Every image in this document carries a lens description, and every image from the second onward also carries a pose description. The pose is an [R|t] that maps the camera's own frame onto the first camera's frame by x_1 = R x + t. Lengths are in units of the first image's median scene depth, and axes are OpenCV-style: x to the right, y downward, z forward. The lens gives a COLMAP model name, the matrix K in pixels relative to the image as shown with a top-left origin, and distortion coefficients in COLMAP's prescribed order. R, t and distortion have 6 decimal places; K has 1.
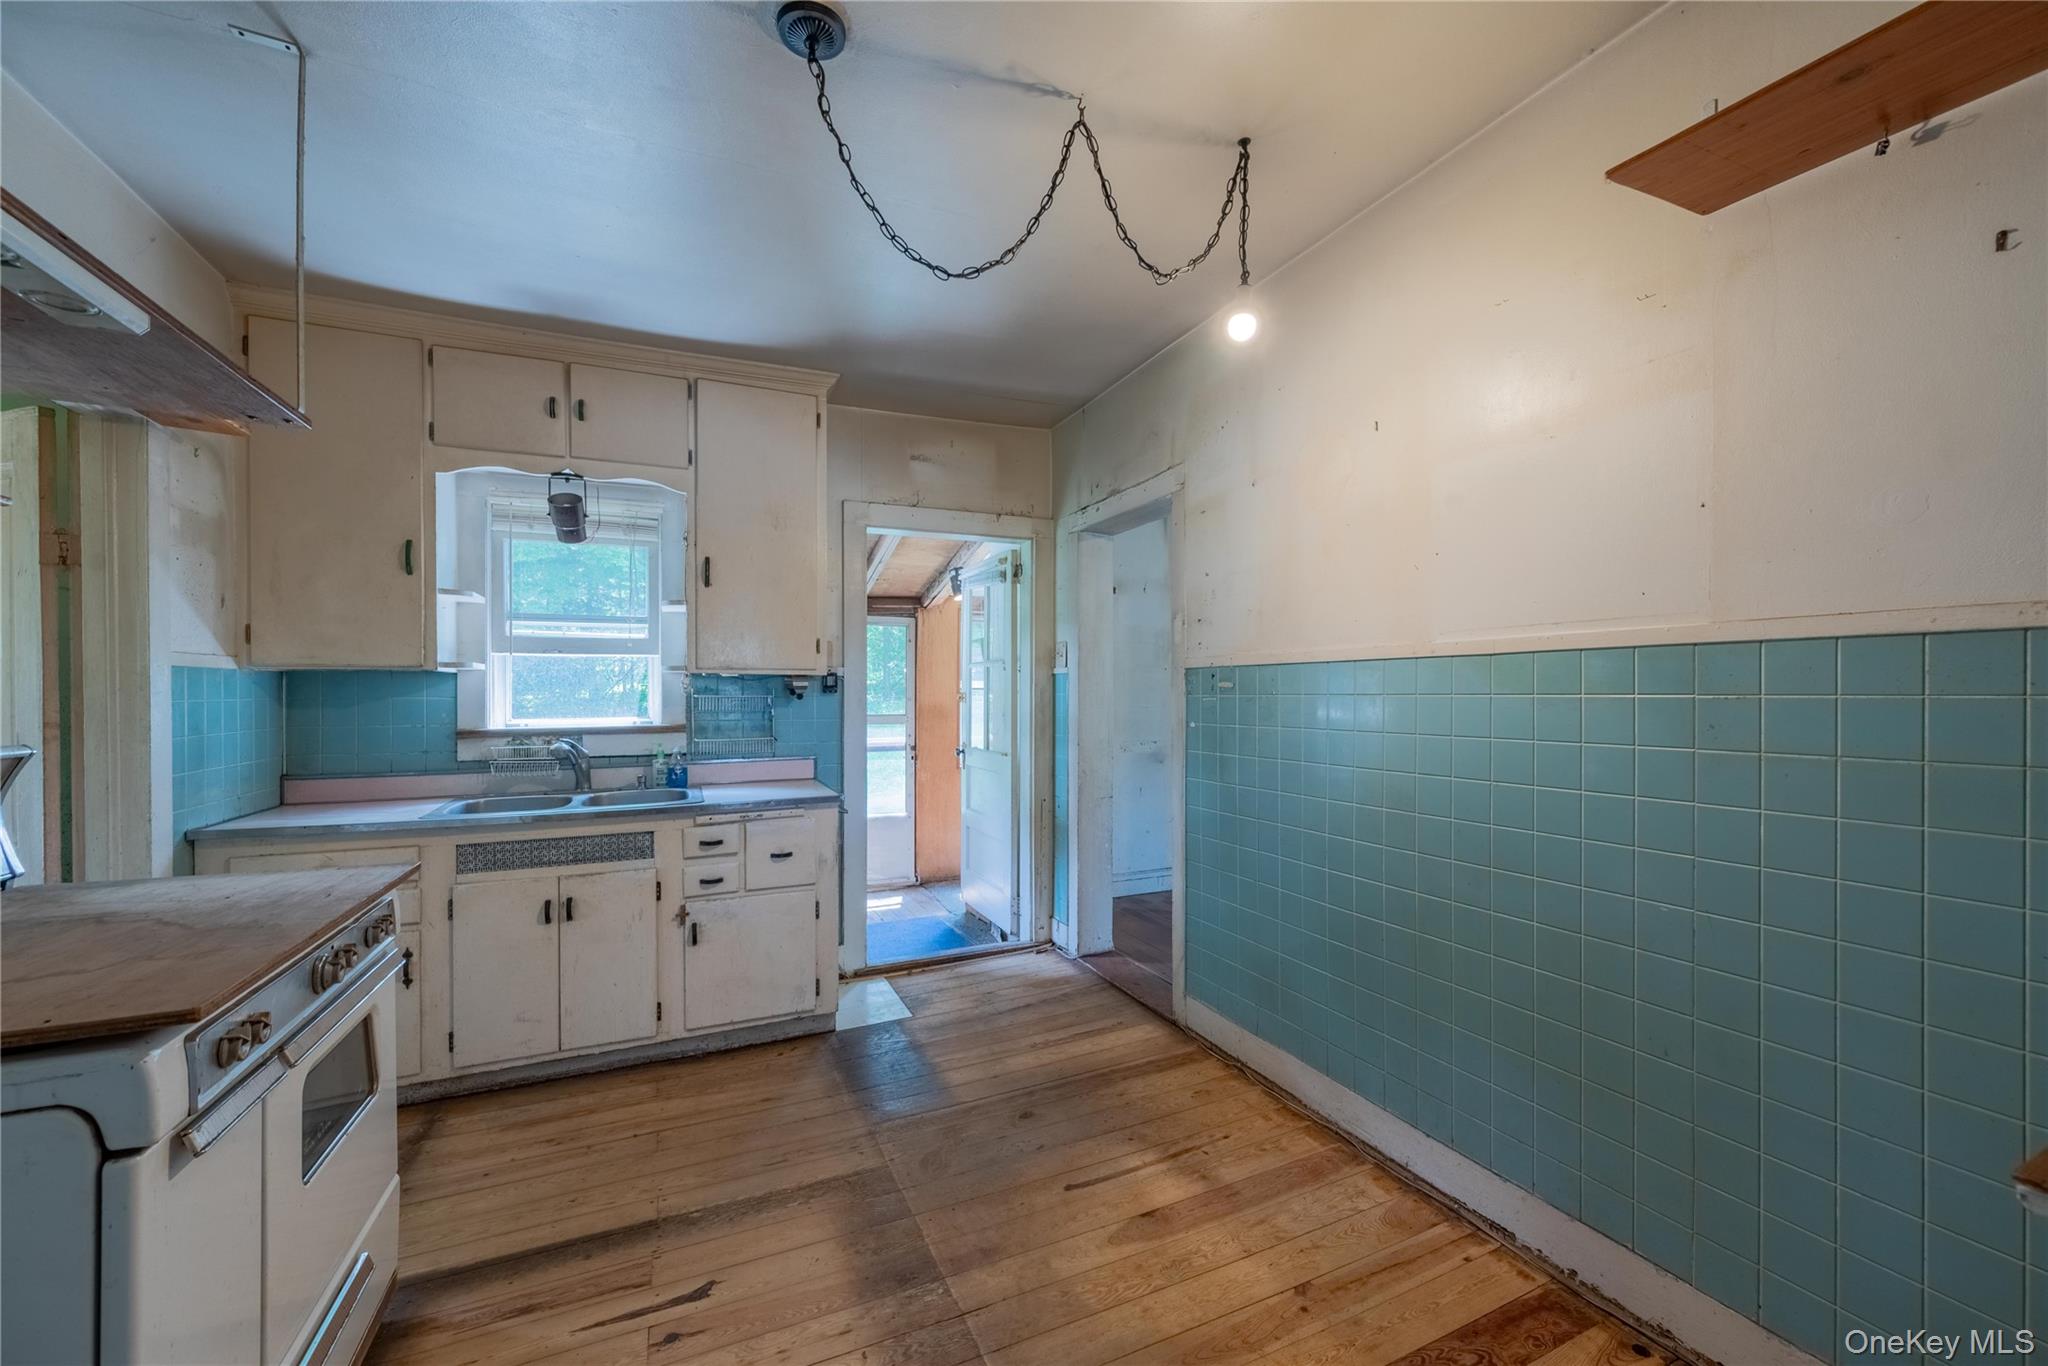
lens RADIAL K [[809.3, 0, 1026.4], [0, 809.3, 698.5], [0, 0, 1]] dist [-0.003838, 0.001200]
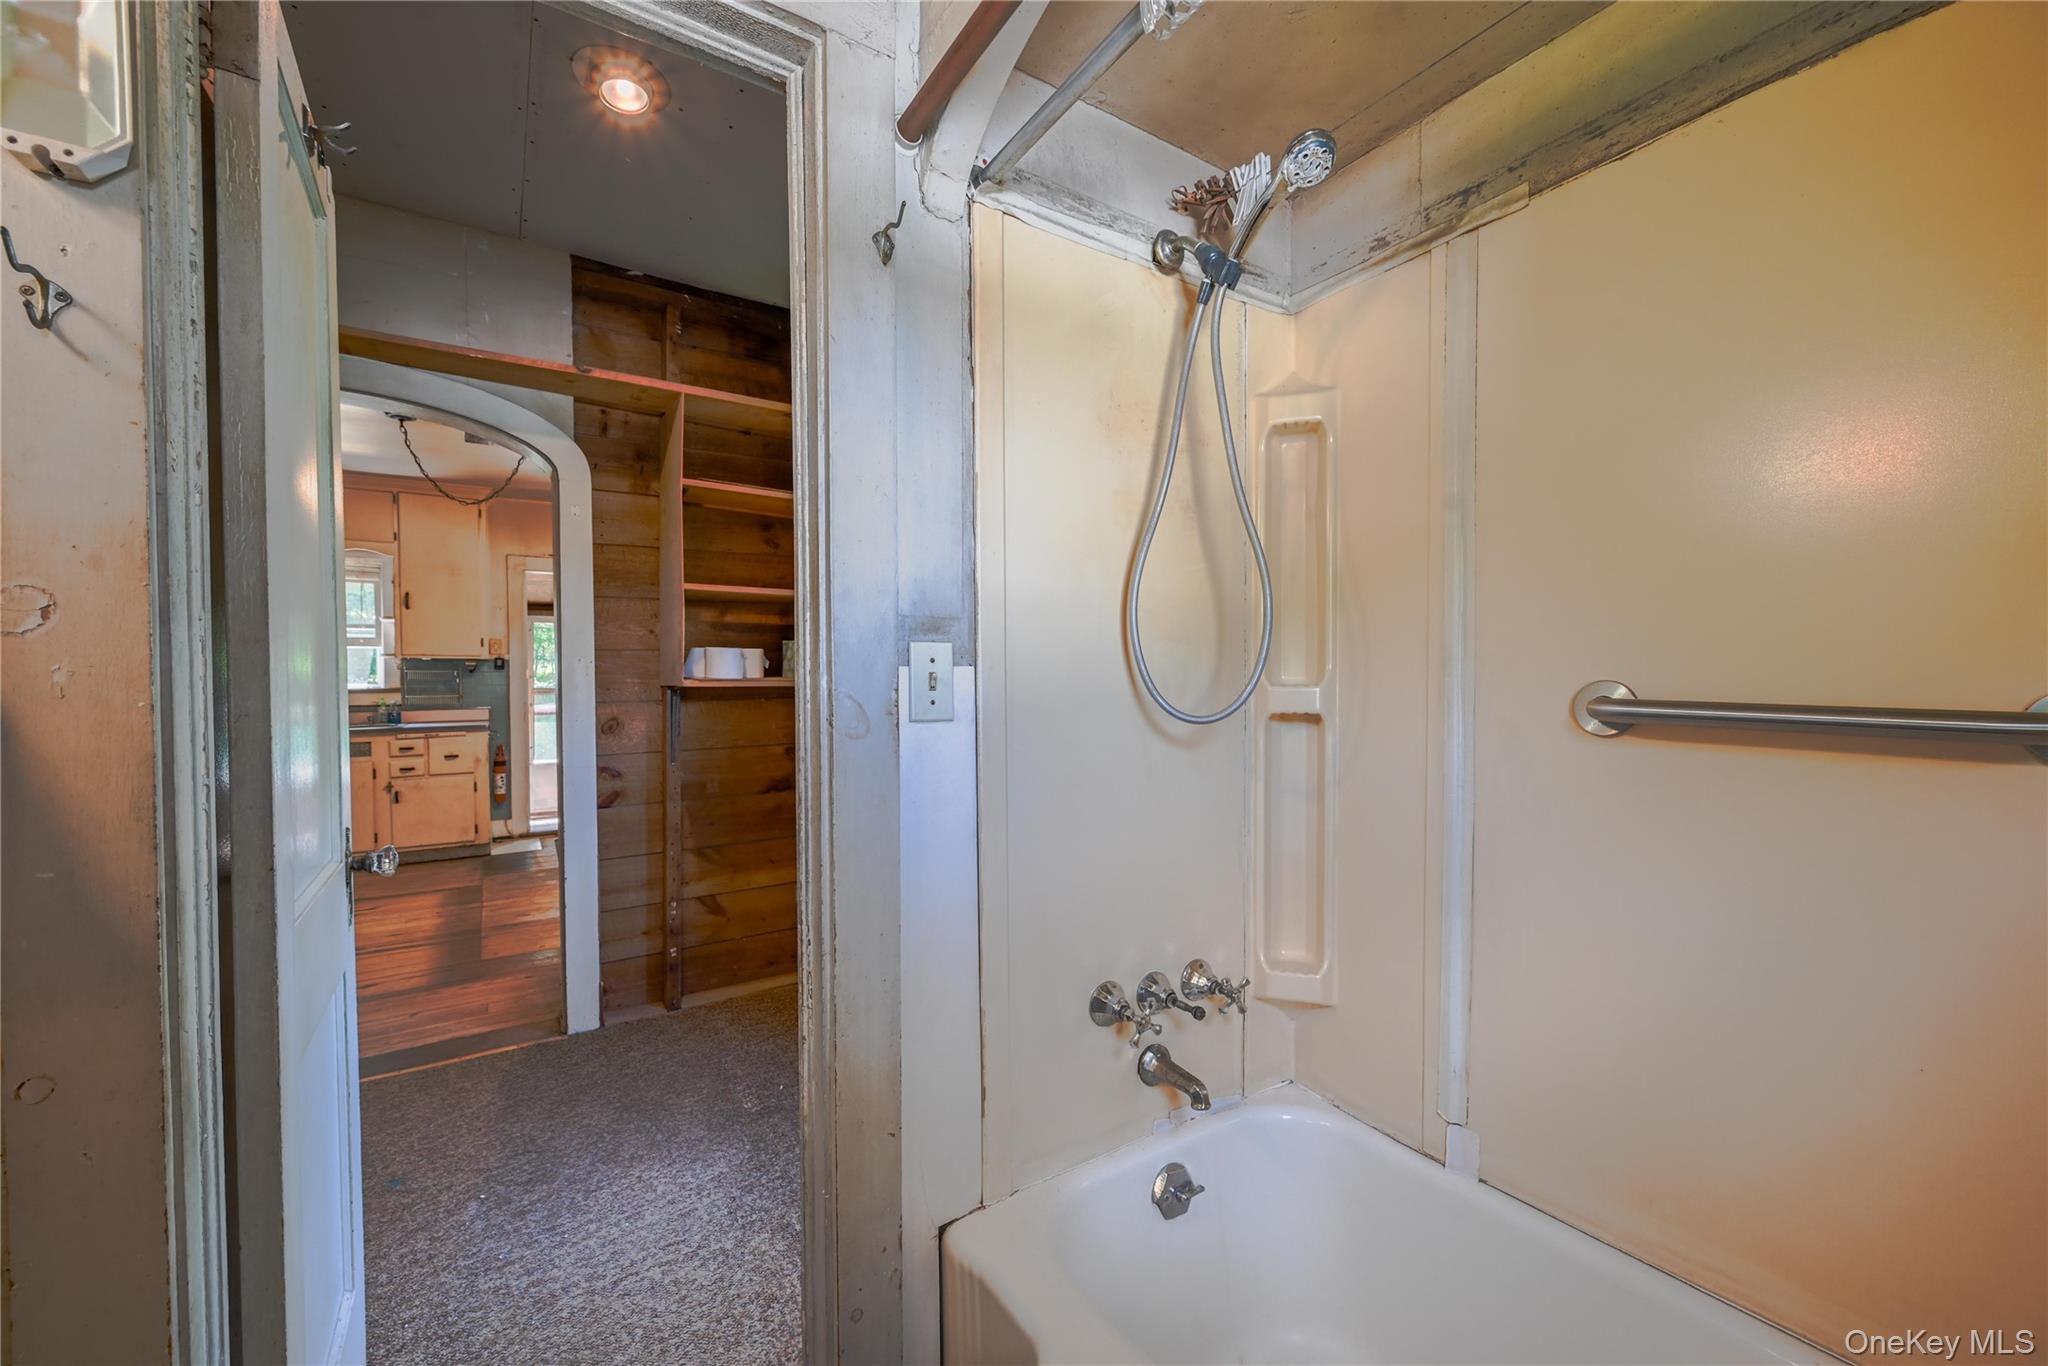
lens RADIAL K [[809.3, 0, 1033.1], [0, 809.3, 701.1], [0, 0, 1]] dist [-0.003838, 0.001200]
pose [[0.986064, -0.005986, 0.166262, 0.706467], [0.002907, 0.999820, 0.018756, 0.037131], [-0.166344, -0.018011, 0.985903, -1.045674]]
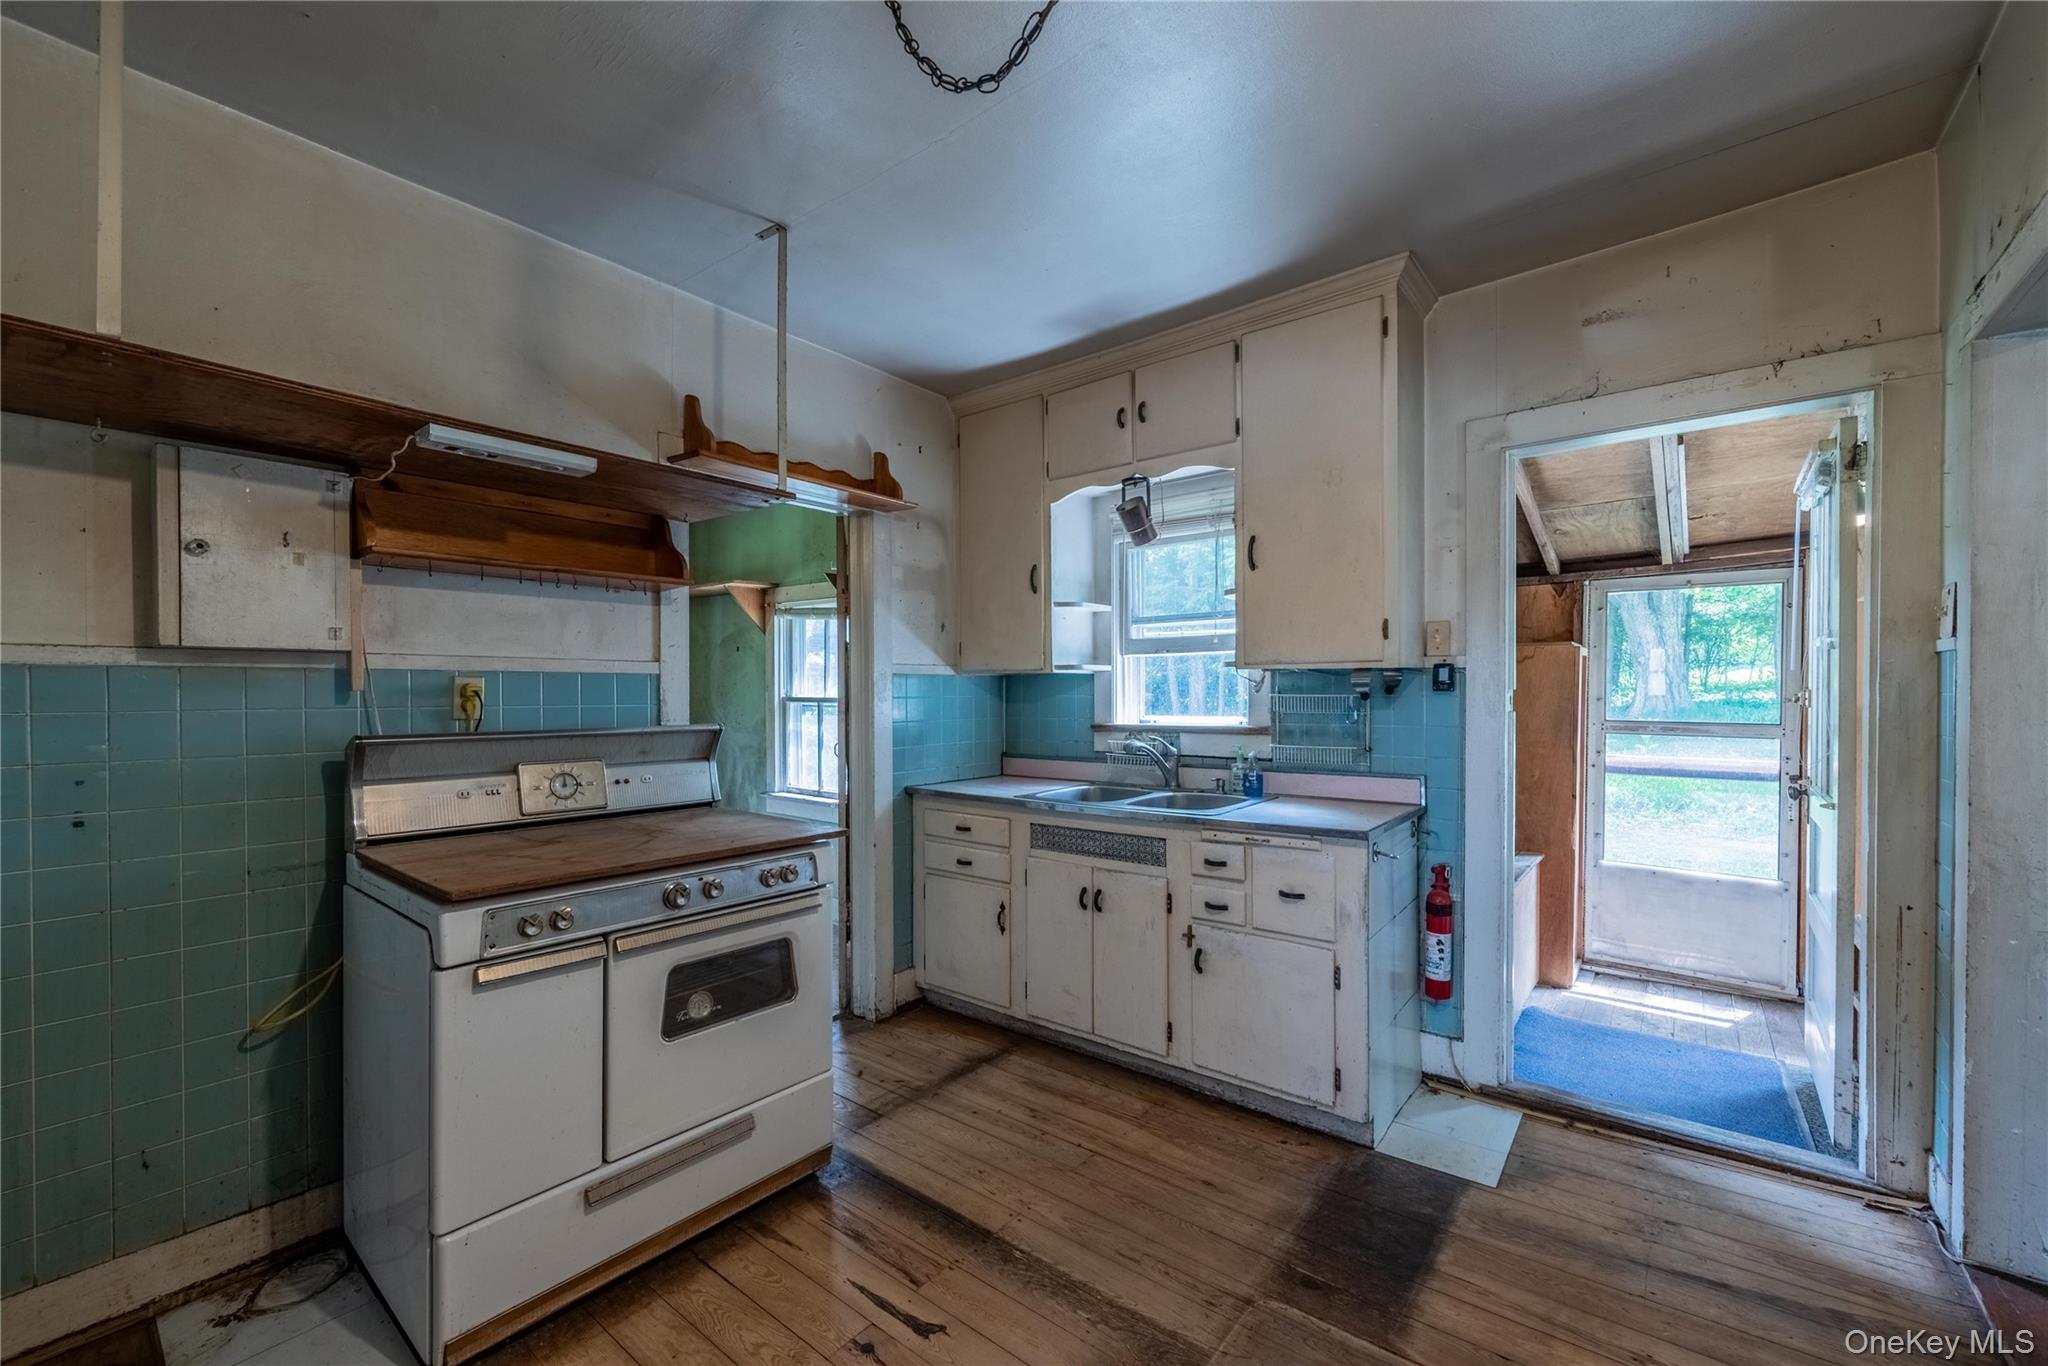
lens RADIAL K [[809.3, 0, 1031.6], [0, 809.3, 703.1], [0, 0, 1]] dist [-0.003838, 0.001200]
pose [[0.463103, 0.011604, -0.886229, 0.285963], [-0.005240, 0.999933, 0.010354, -0.002533], [0.886289, -0.000151, 0.463132, 0.405268]]
